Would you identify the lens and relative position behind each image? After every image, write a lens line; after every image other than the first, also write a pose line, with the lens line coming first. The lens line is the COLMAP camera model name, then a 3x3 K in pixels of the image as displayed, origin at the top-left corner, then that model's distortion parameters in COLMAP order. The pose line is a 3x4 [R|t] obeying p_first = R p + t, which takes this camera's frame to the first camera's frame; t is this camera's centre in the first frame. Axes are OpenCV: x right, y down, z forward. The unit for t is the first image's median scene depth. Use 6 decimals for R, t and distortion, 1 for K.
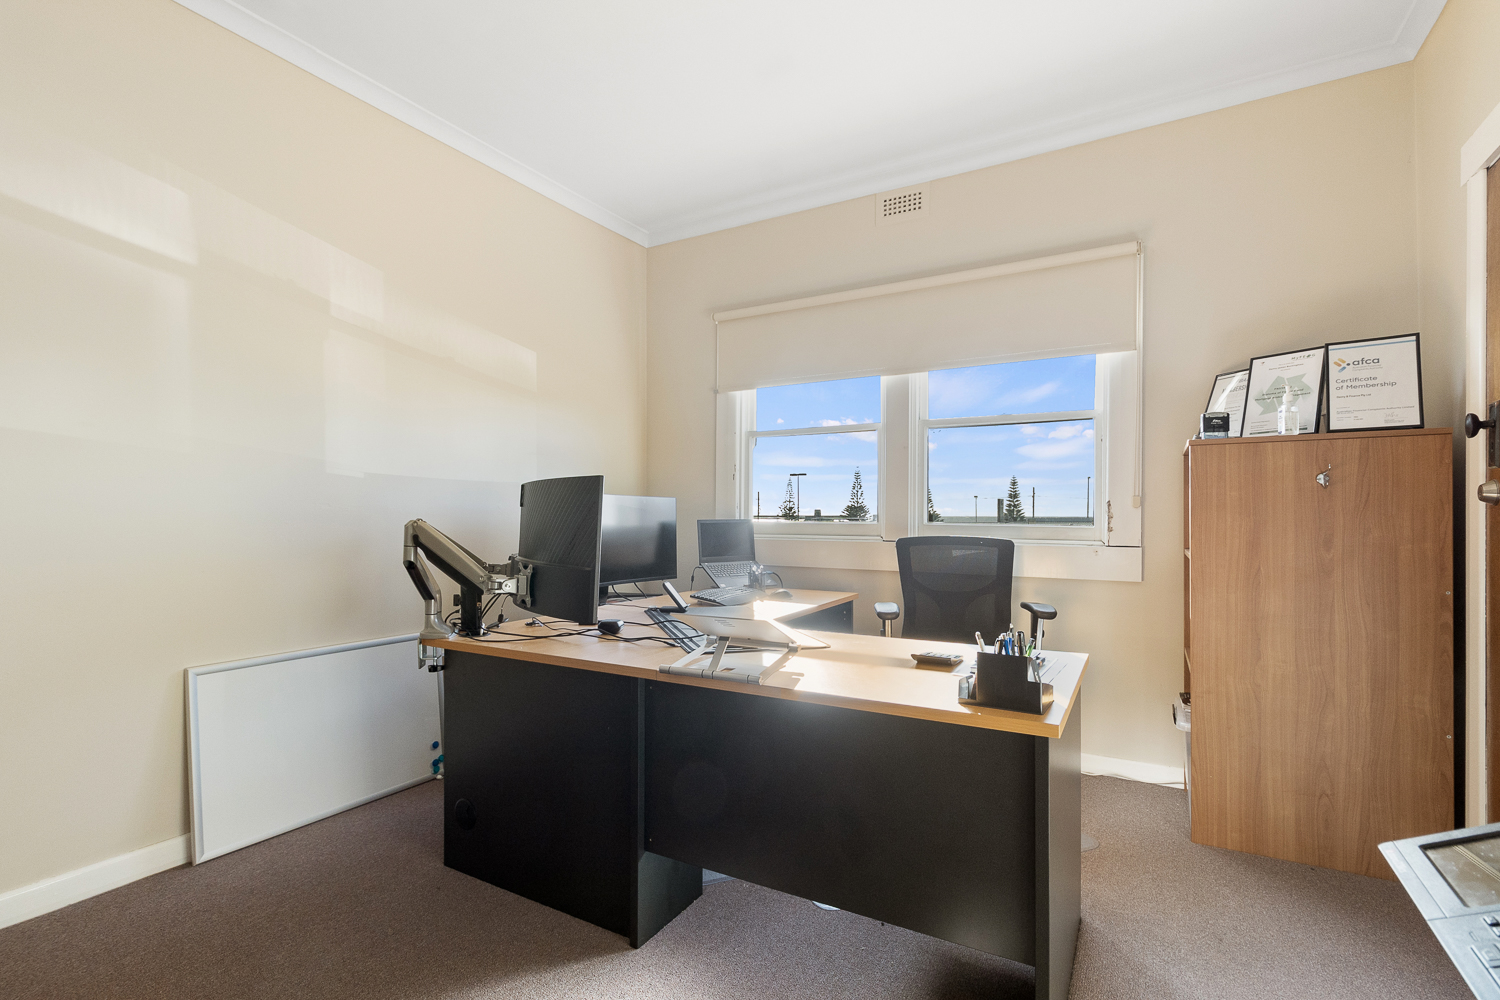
lens RADIAL K [[740.6, 0, 777.7], [0, 740.6, 517.0], [0, 0, 1]] dist [-0.003316, 0.000185]
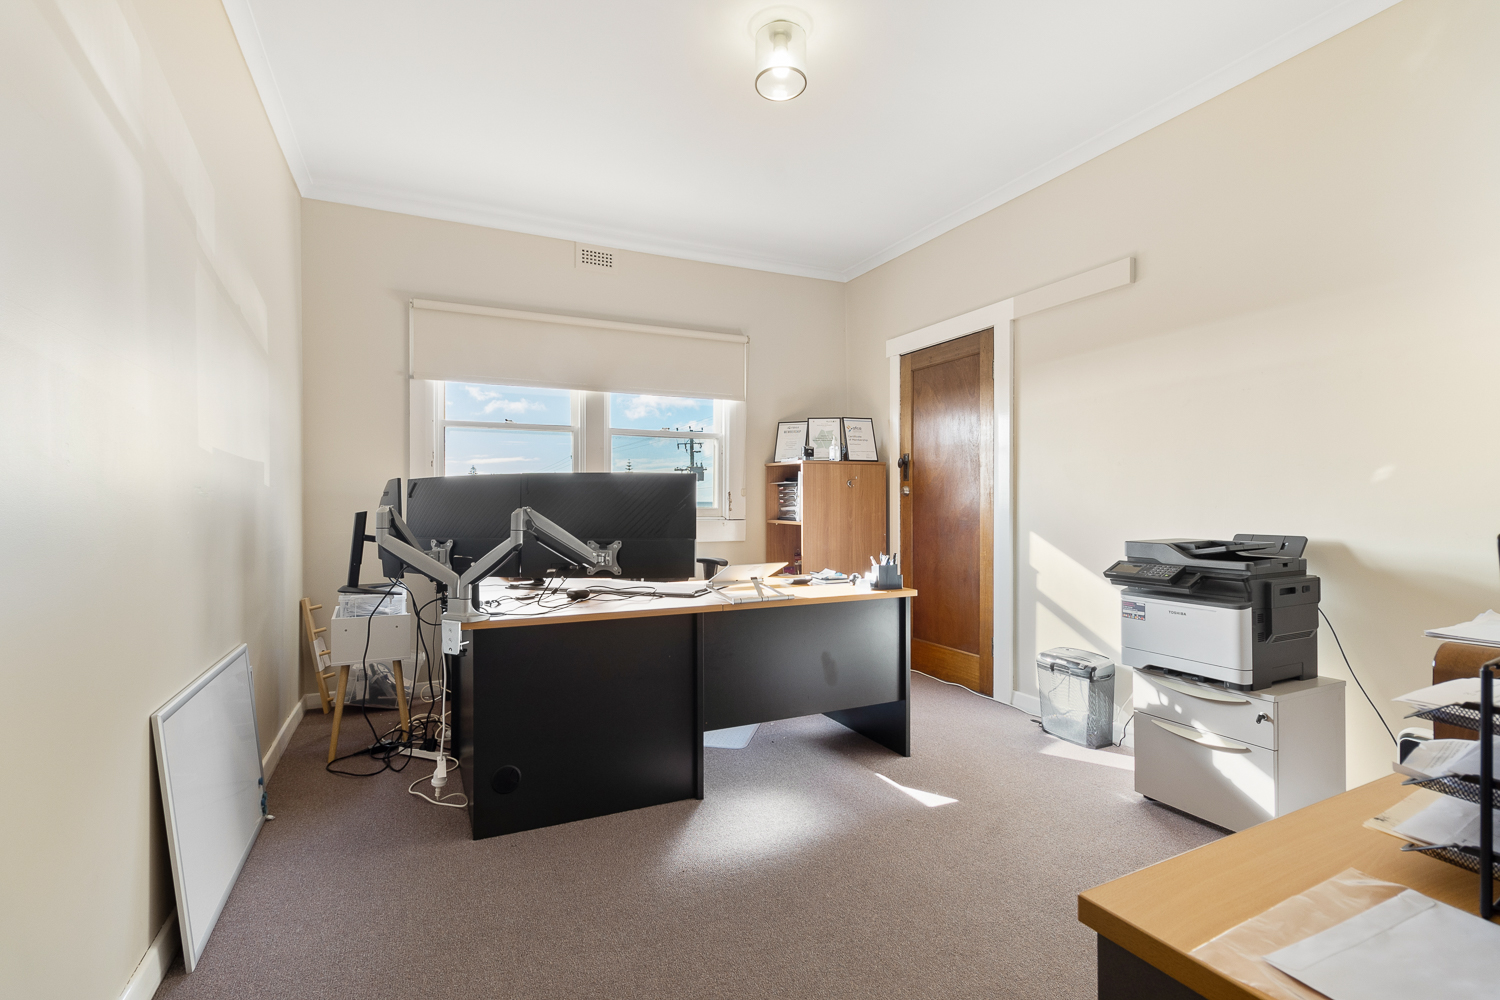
lens RADIAL K [[740.6, 0, 777.7], [0, 740.6, 517.0], [0, 0, 1]] dist [-0.003316, 0.000185]
pose [[0.500169, -0.020580, 0.865683, -1.135496], [0.004756, 0.999768, 0.021020, -0.000796], [-0.865915, -0.006396, 0.500150, 0.123012]]
